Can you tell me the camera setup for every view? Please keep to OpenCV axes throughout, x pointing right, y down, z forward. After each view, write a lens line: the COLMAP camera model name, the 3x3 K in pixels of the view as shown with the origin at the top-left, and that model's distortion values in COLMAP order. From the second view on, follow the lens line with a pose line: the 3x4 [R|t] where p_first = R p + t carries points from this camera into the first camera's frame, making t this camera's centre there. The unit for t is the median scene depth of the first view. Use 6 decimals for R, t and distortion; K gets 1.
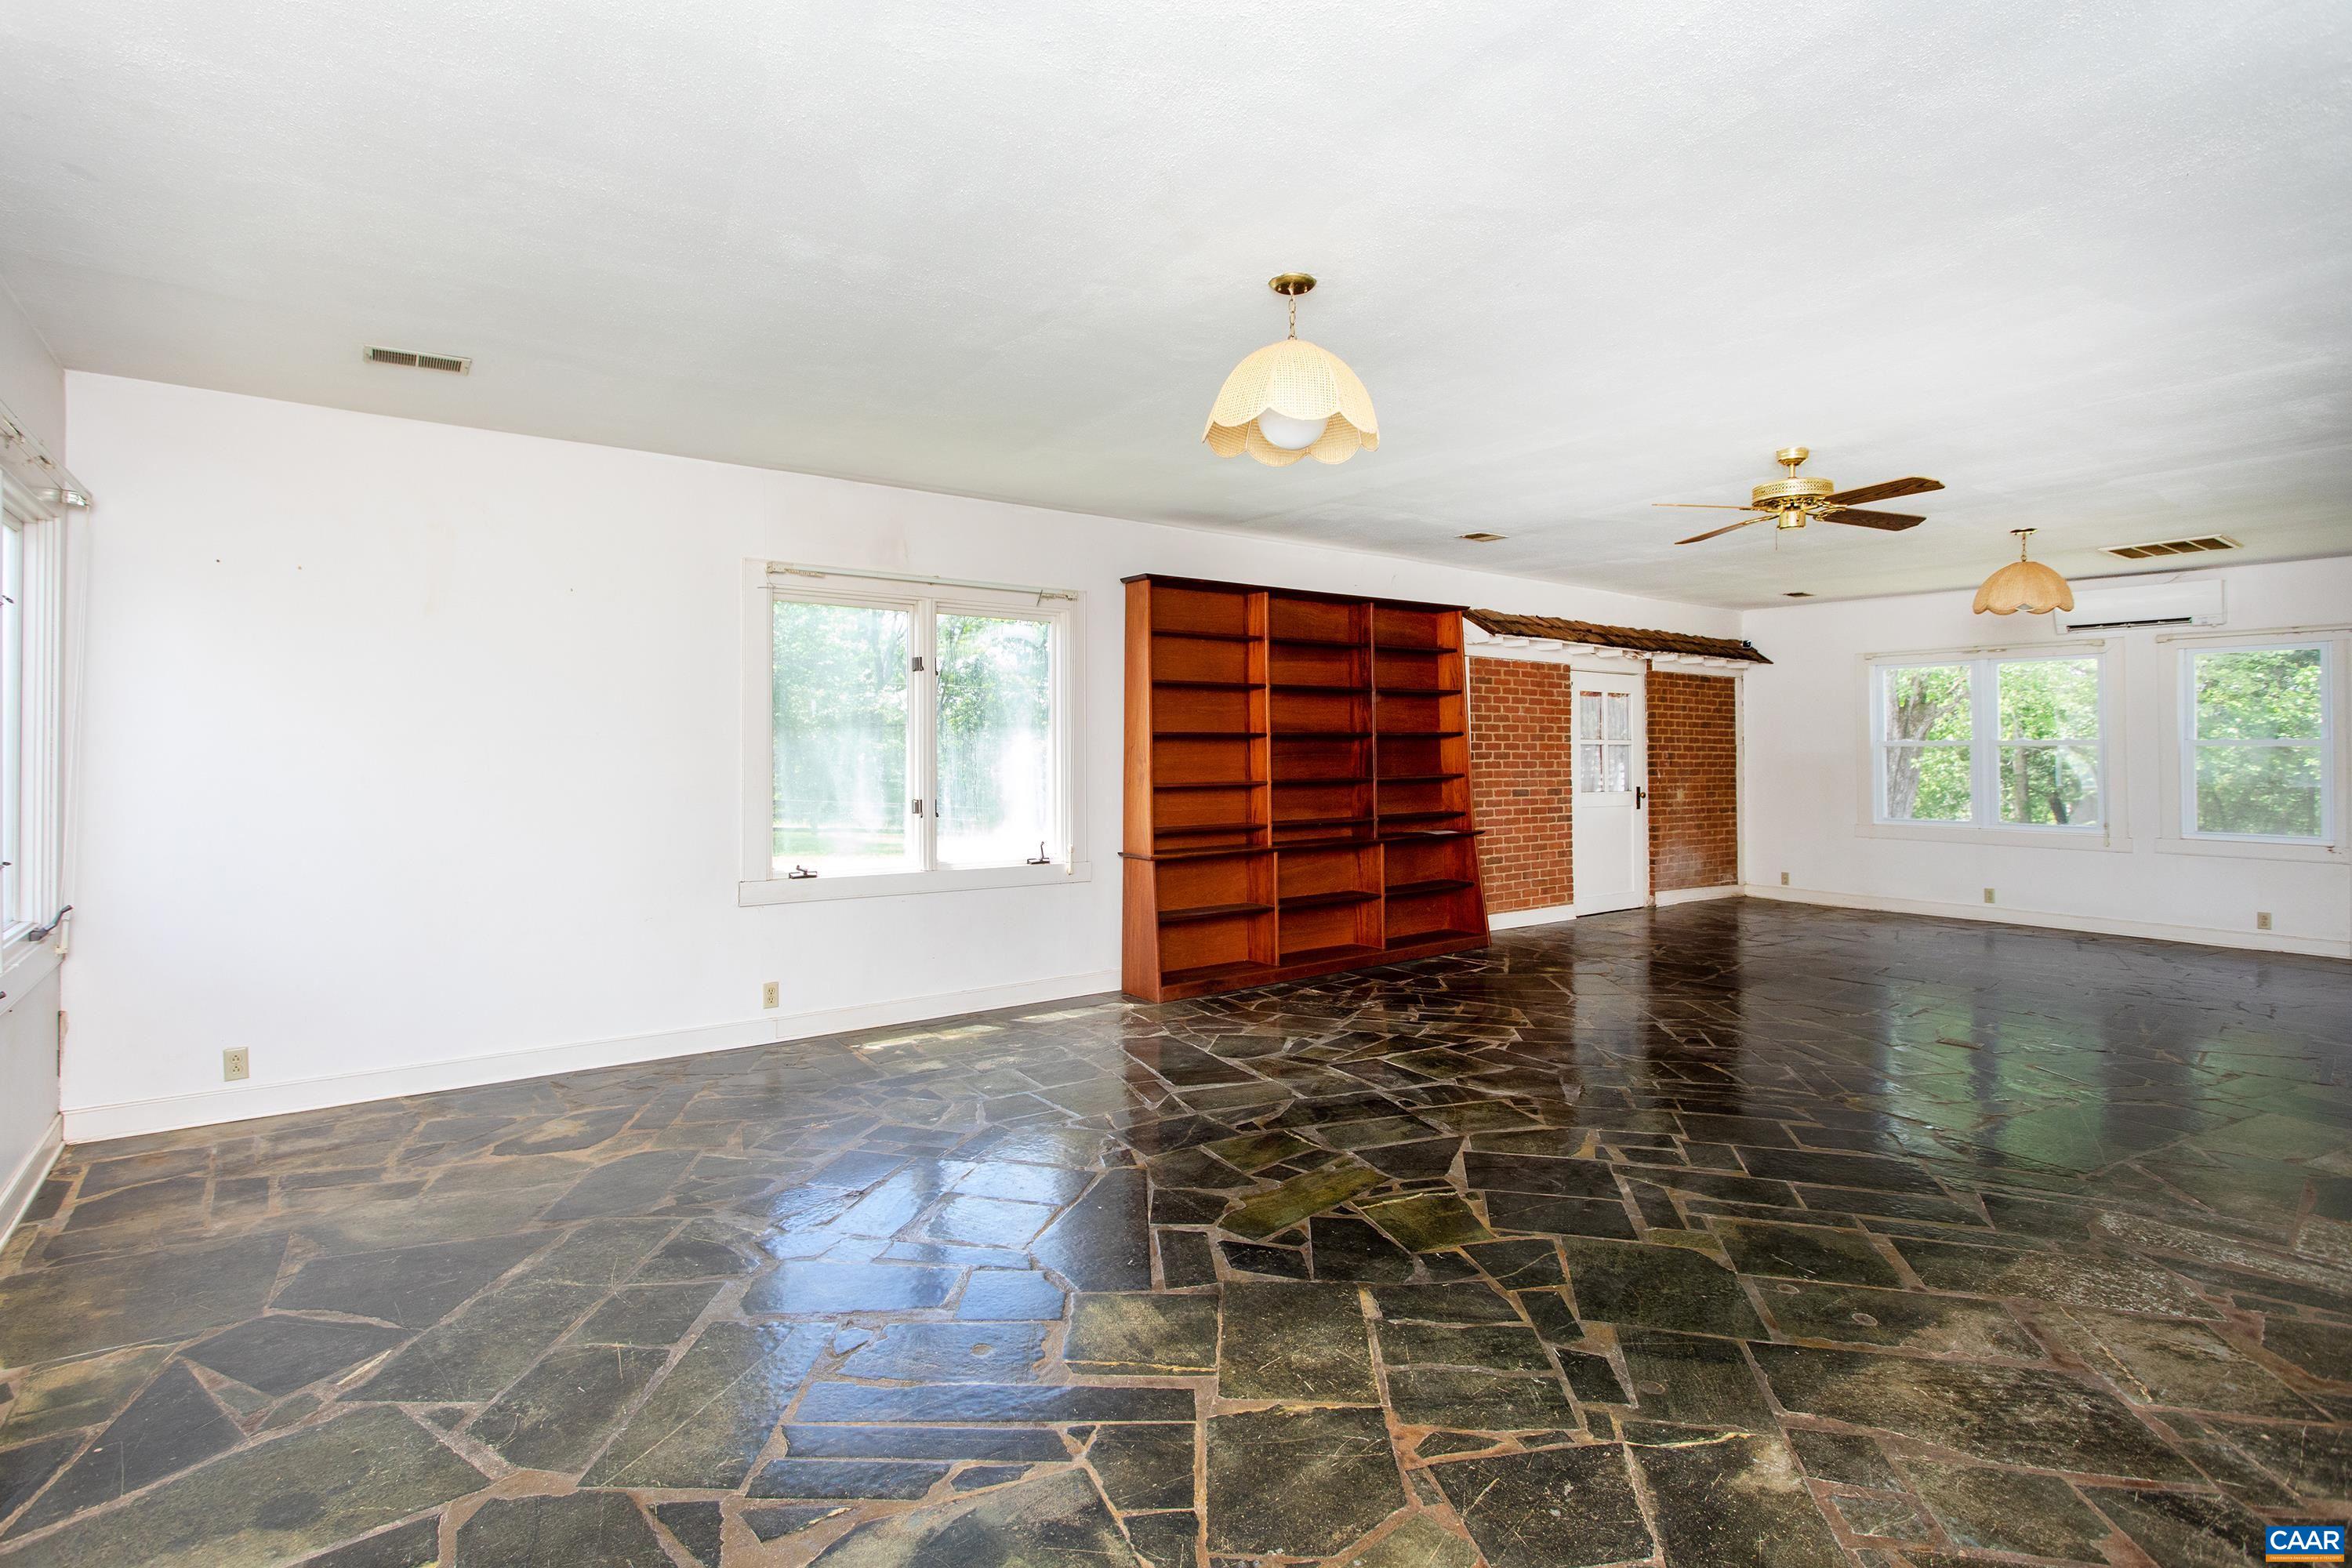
lens RADIAL K [[1161.7, 0, 1199.6], [0, 1161.7, 730.9], [0, 0, 1]] dist [-0.000113, 0.004130]
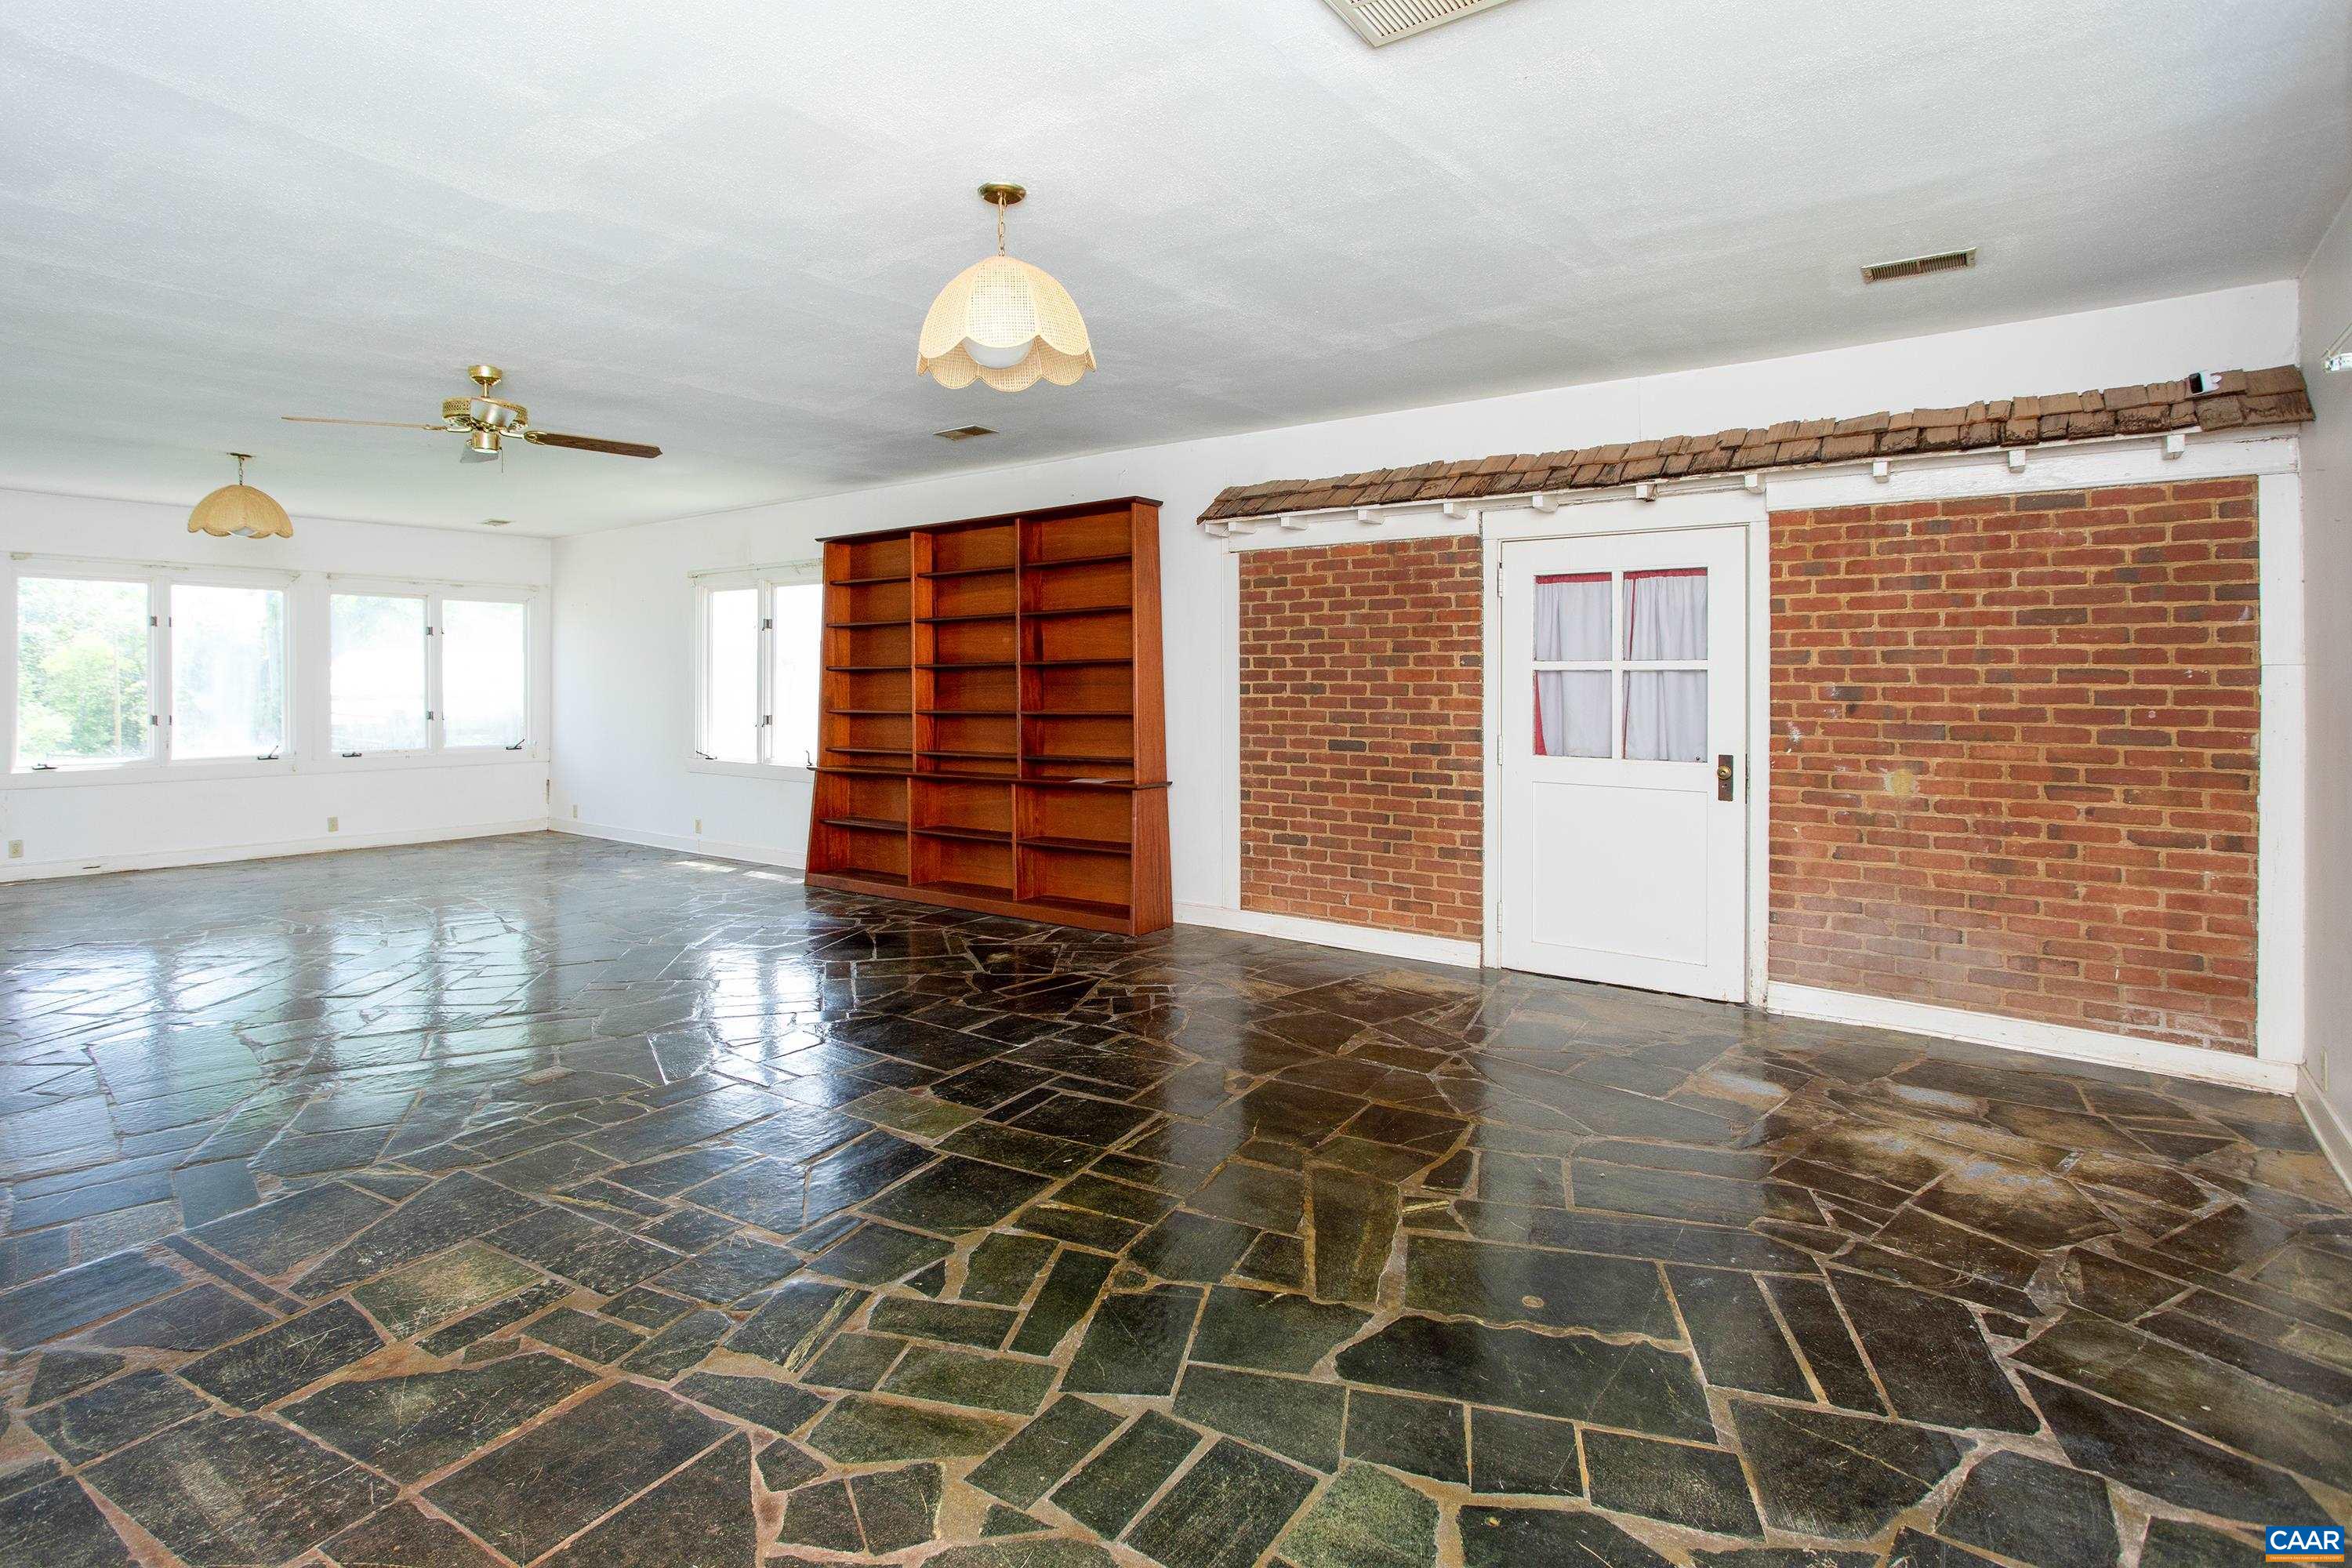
lens RADIAL K [[1161.7, 0, 1155.7], [0, 1161.7, 669.8], [0, 0, 1]] dist [-0.000113, 0.004130]
pose [[0.285493, 0.002020, -0.958379, 0.839957], [0.024331, 0.999660, 0.009355, 0.001434], [0.958072, -0.025989, 0.285347, 0.679963]]
